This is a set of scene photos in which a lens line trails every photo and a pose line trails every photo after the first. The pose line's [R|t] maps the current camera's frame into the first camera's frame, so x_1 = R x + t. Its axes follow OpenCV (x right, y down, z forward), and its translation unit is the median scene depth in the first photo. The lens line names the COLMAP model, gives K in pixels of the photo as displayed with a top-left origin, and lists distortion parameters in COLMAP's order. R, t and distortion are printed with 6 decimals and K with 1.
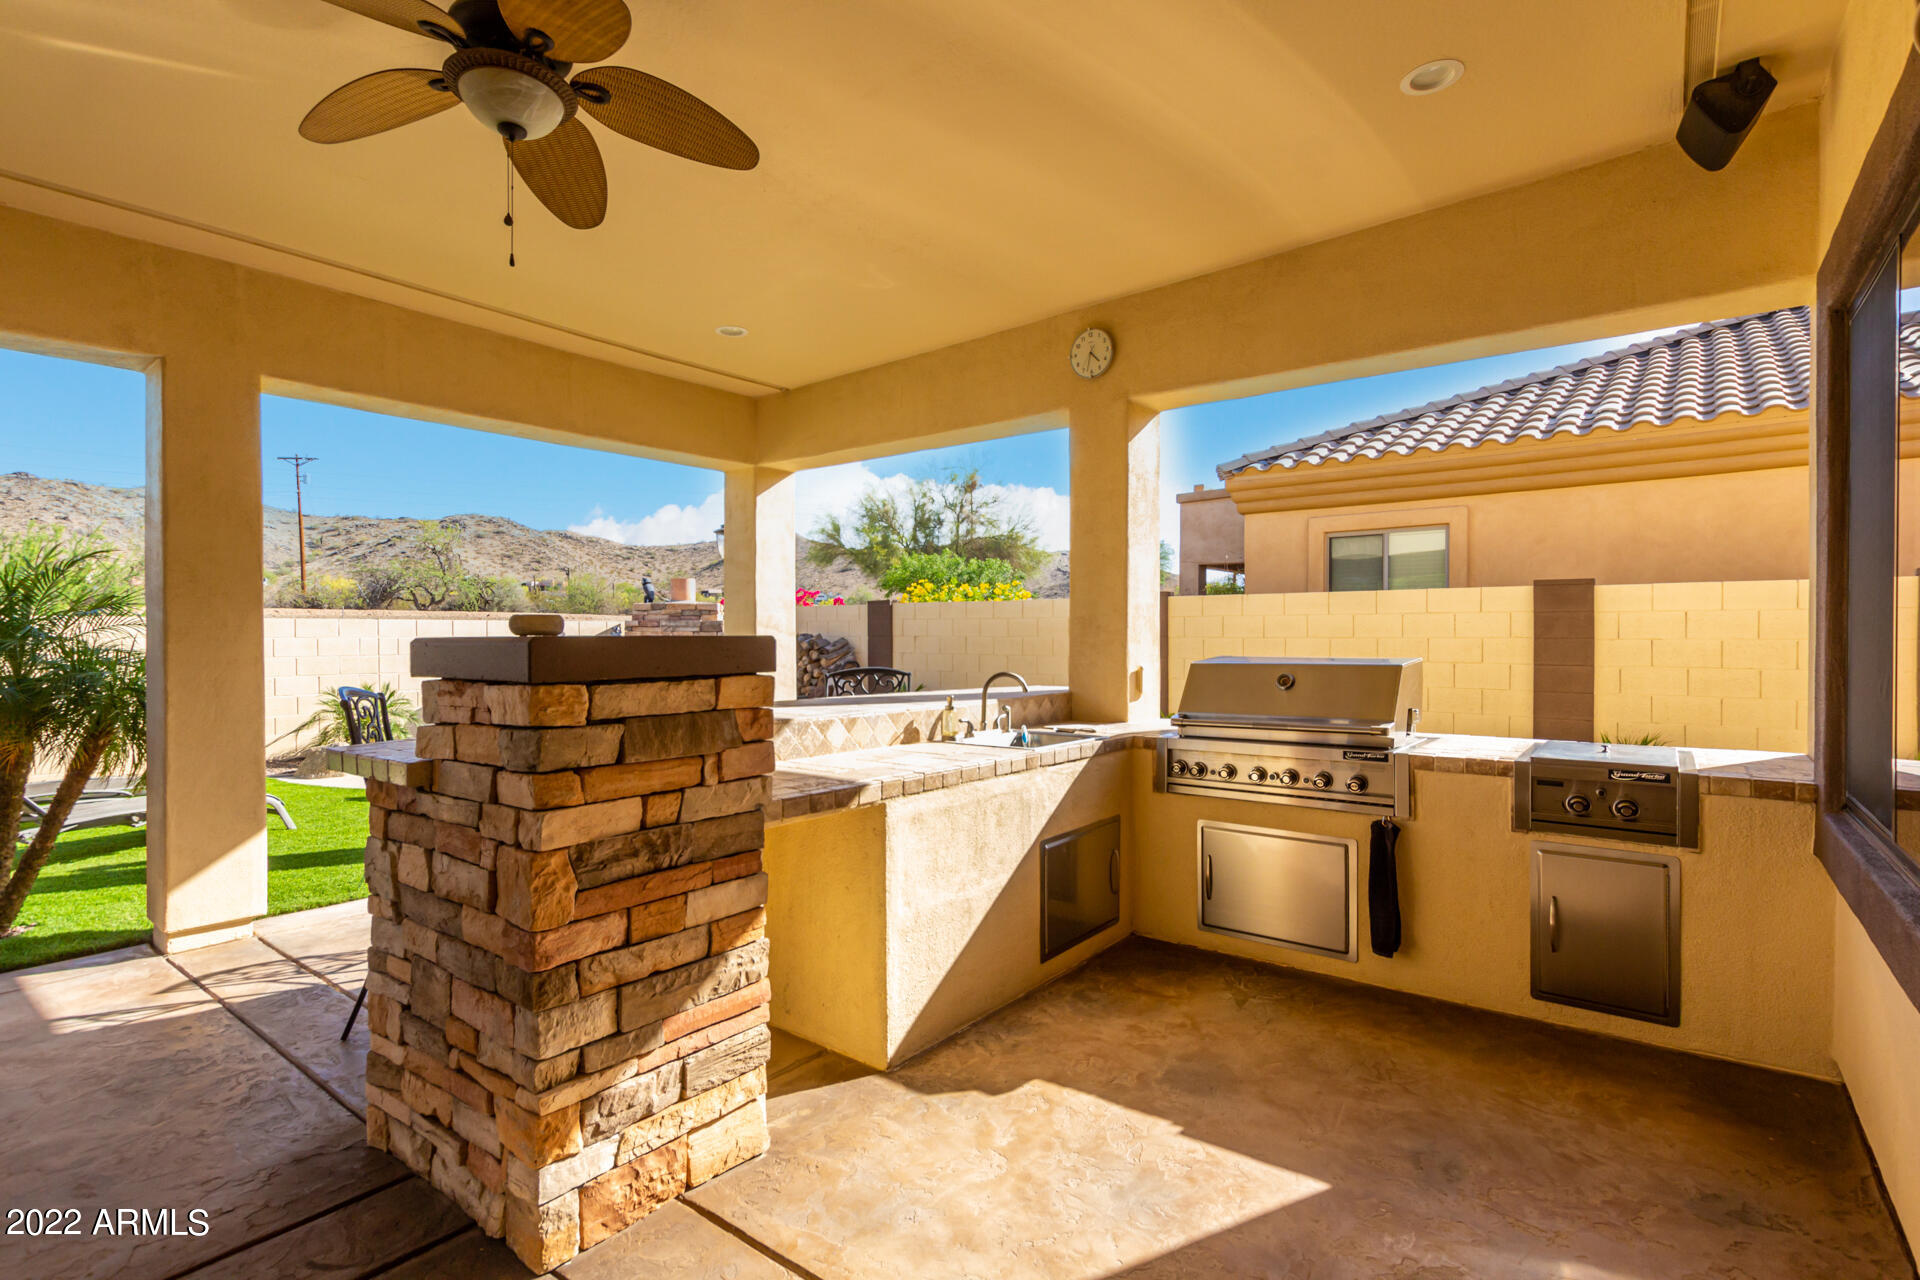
lens RADIAL K [[895.1, 0, 958.4], [0, 895.1, 646.5], [0, 0, 1]] dist [0.005732, 0.000178]
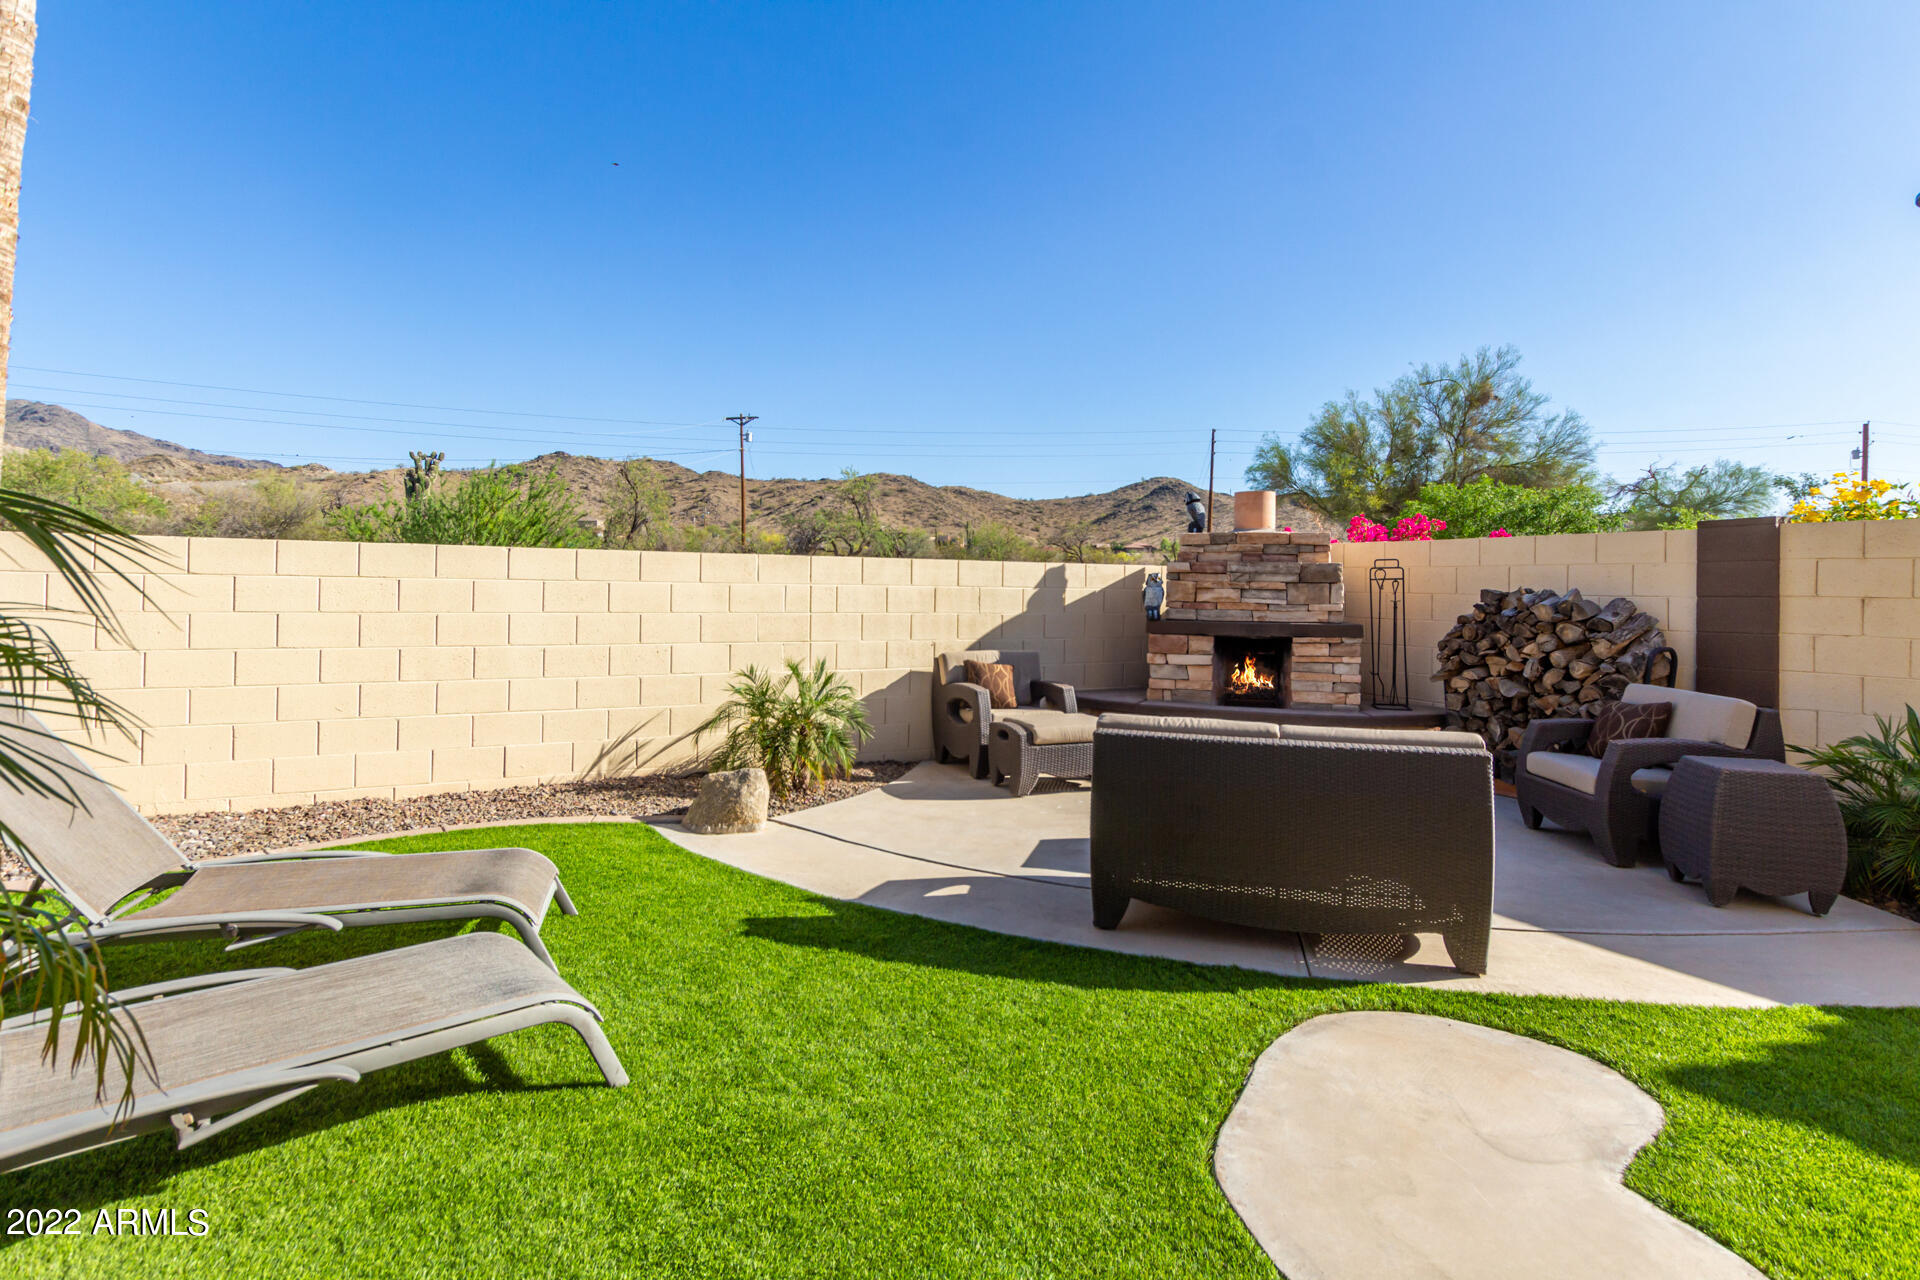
lens RADIAL K [[951.3, 0, 954.6], [0, 951.3, 600.5], [0, 0, 1]] dist [0.000464, -0.000180]
pose [[0.915282, 0.019938, -0.402321, -0.068349], [-0.022053, 0.999757, -0.000625, -0.000092], [0.402210, 0.009445, 0.915499, 0.103017]]
